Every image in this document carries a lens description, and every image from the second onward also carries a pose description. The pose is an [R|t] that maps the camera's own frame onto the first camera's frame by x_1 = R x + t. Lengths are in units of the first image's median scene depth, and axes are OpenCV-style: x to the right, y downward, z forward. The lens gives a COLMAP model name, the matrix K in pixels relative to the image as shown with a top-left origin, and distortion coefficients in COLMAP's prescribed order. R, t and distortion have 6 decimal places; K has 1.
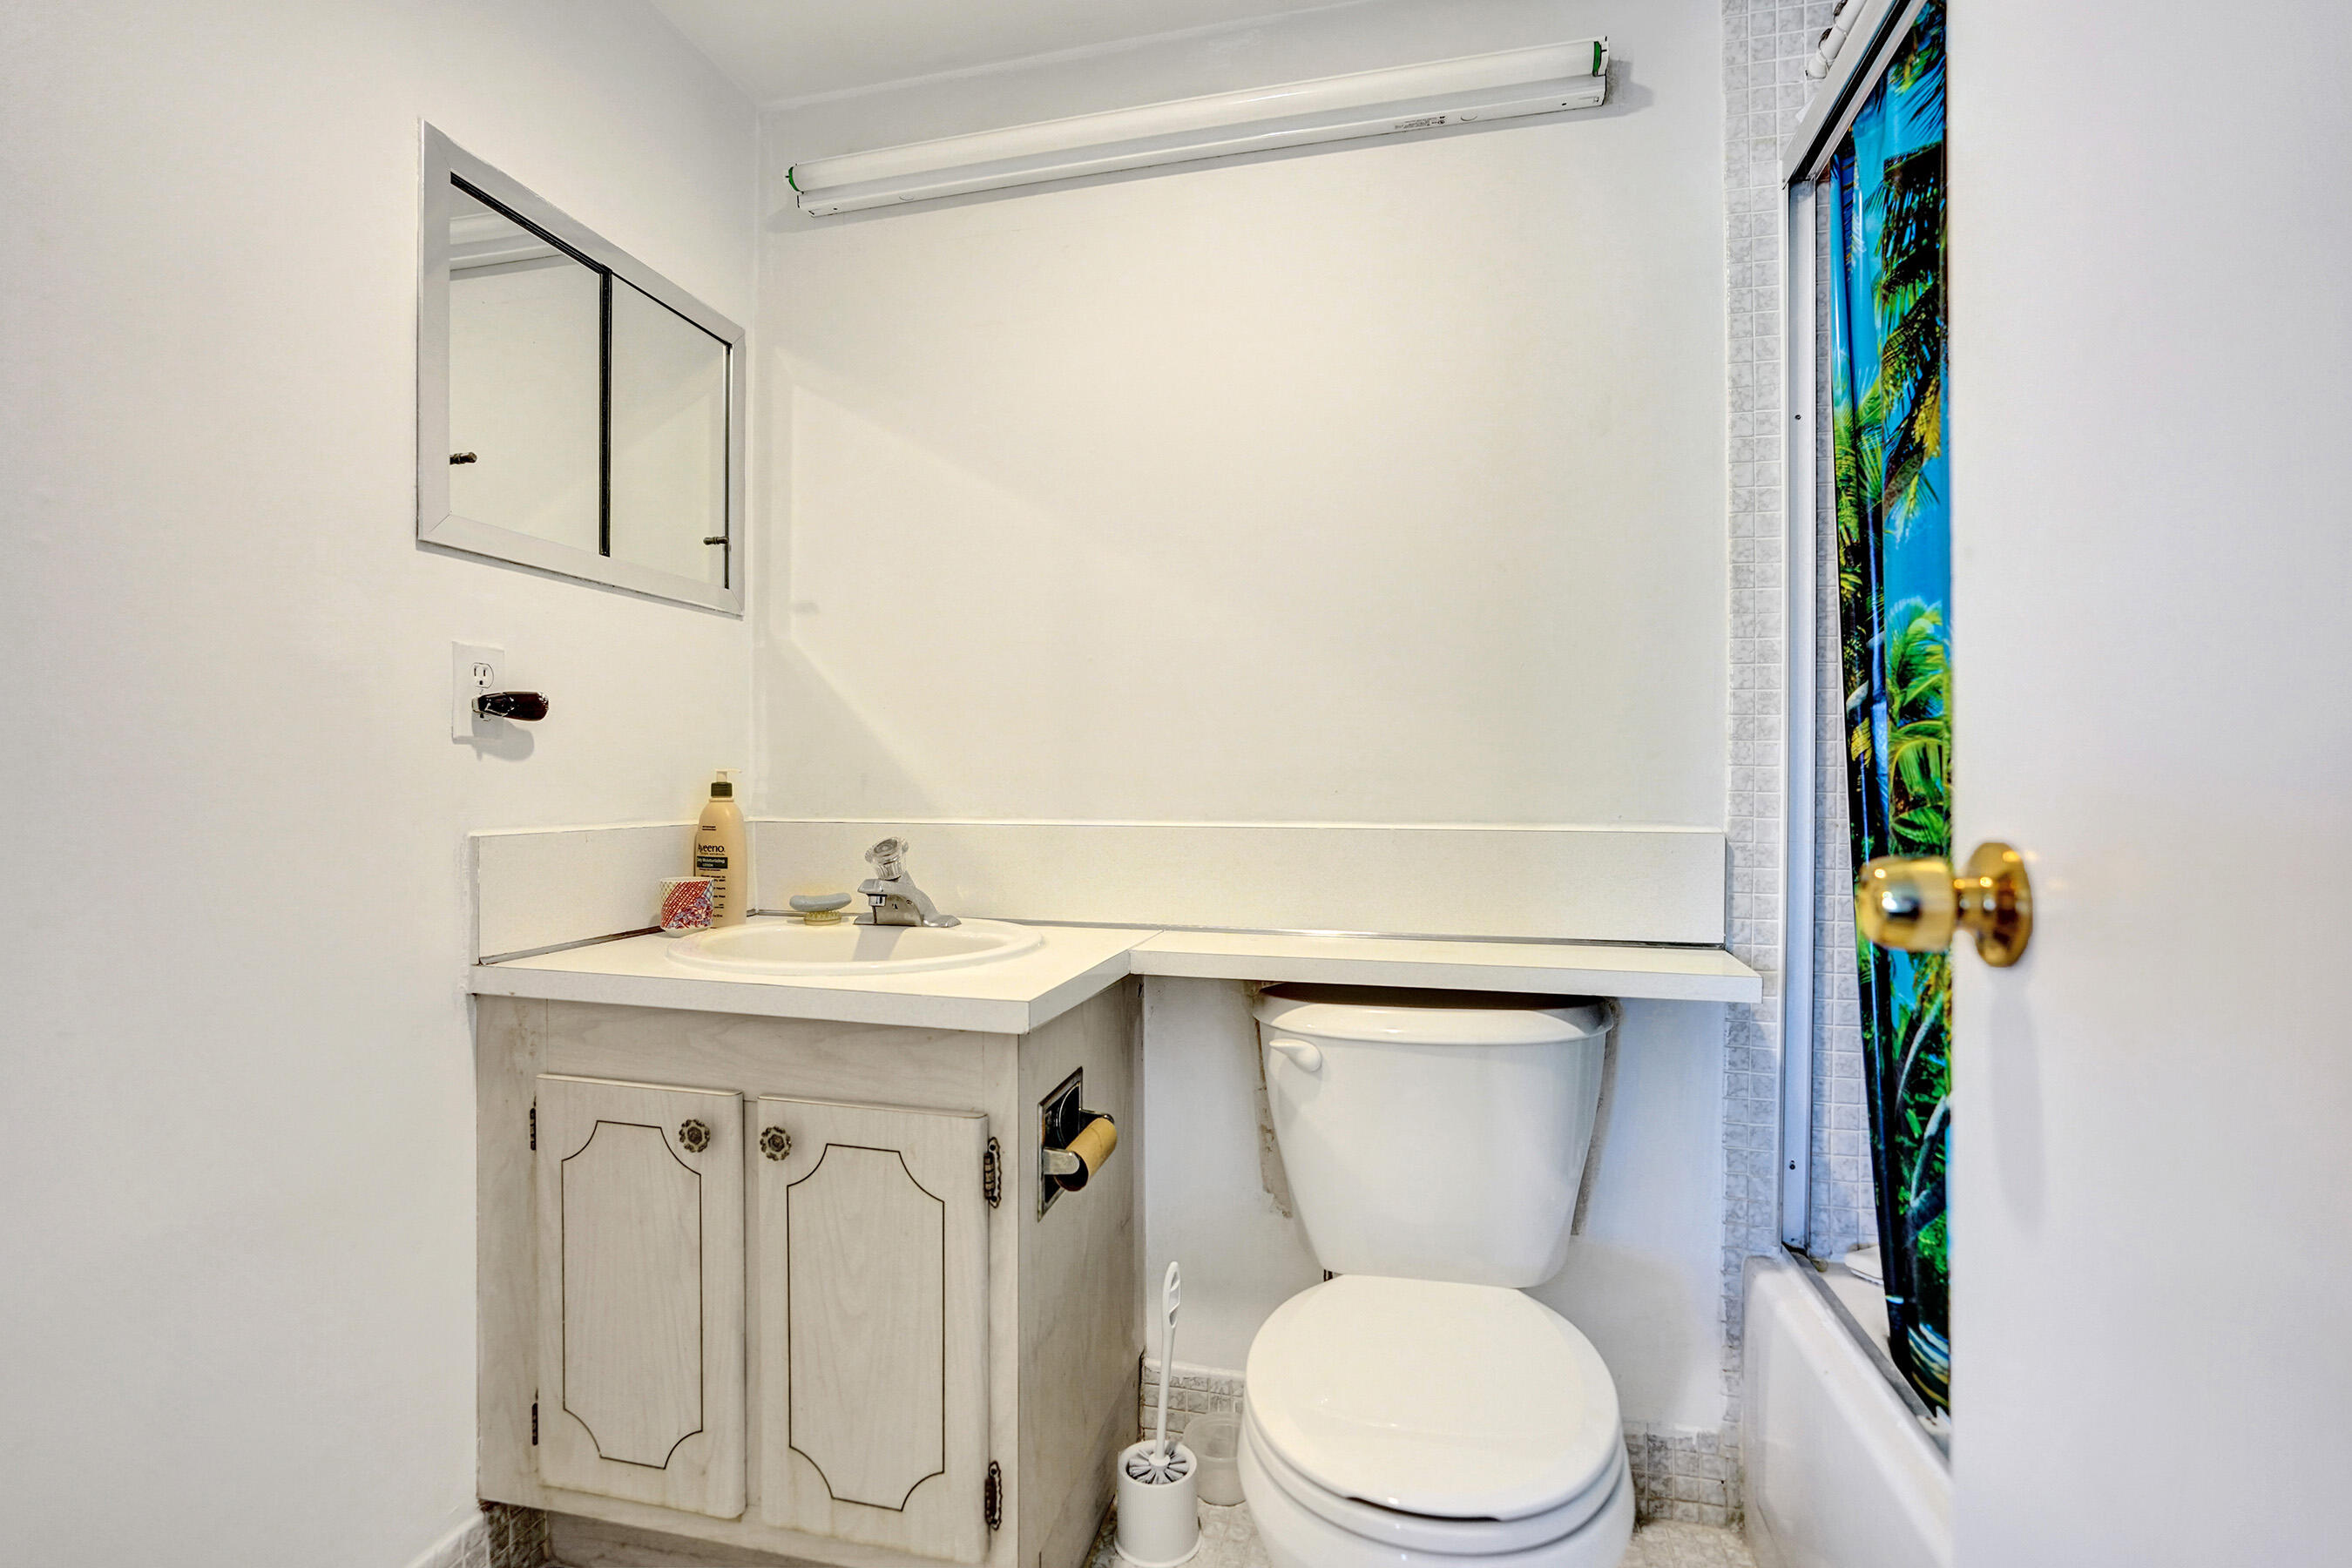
lens RADIAL K [[1110.8, 0, 1164.0], [0, 1110.8, 797.6], [0, 0, 1]] dist [-0.048370, 0.025075]
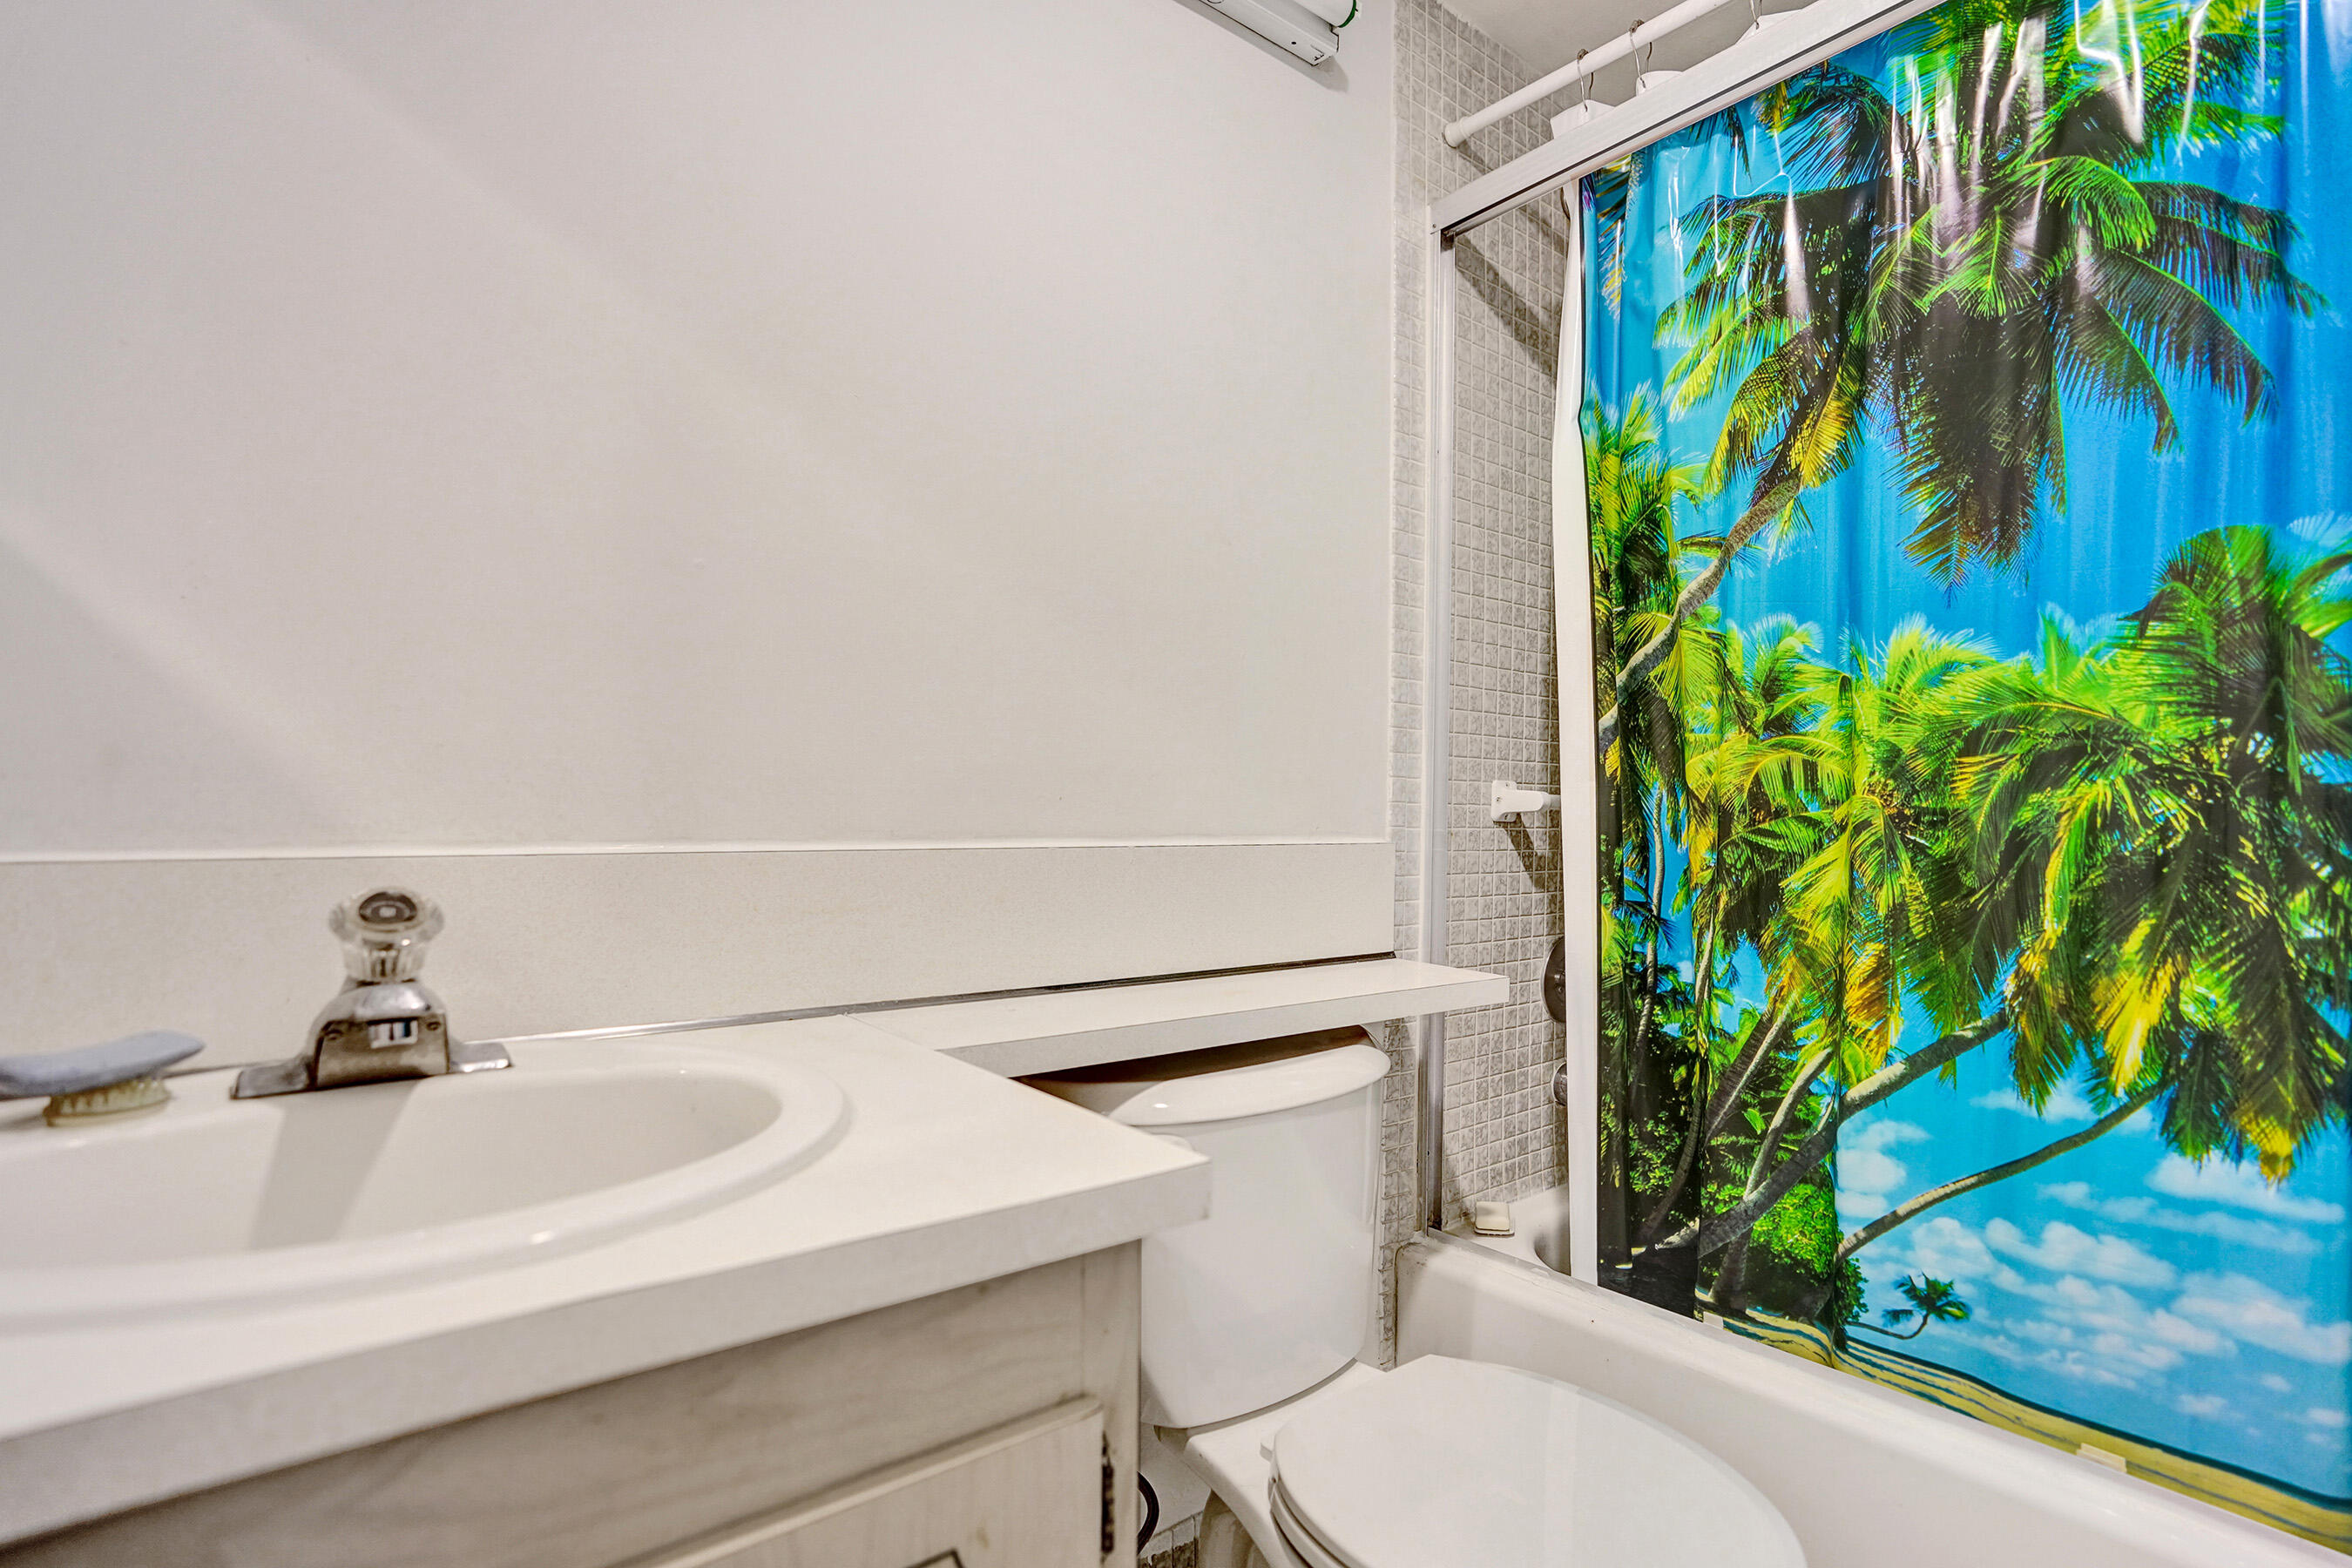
lens RADIAL K [[983.1, 0, 1176.1], [0, 983.1, 807.5], [0, 0, 1]] dist [-0.022501, -0.000181]
pose [[0.752464, 0.003479, 0.658625, -0.349589], [-0.003217, 0.999994, -0.001607, 0.002363], [-0.658626, -0.000910, 0.752470, 0.660888]]
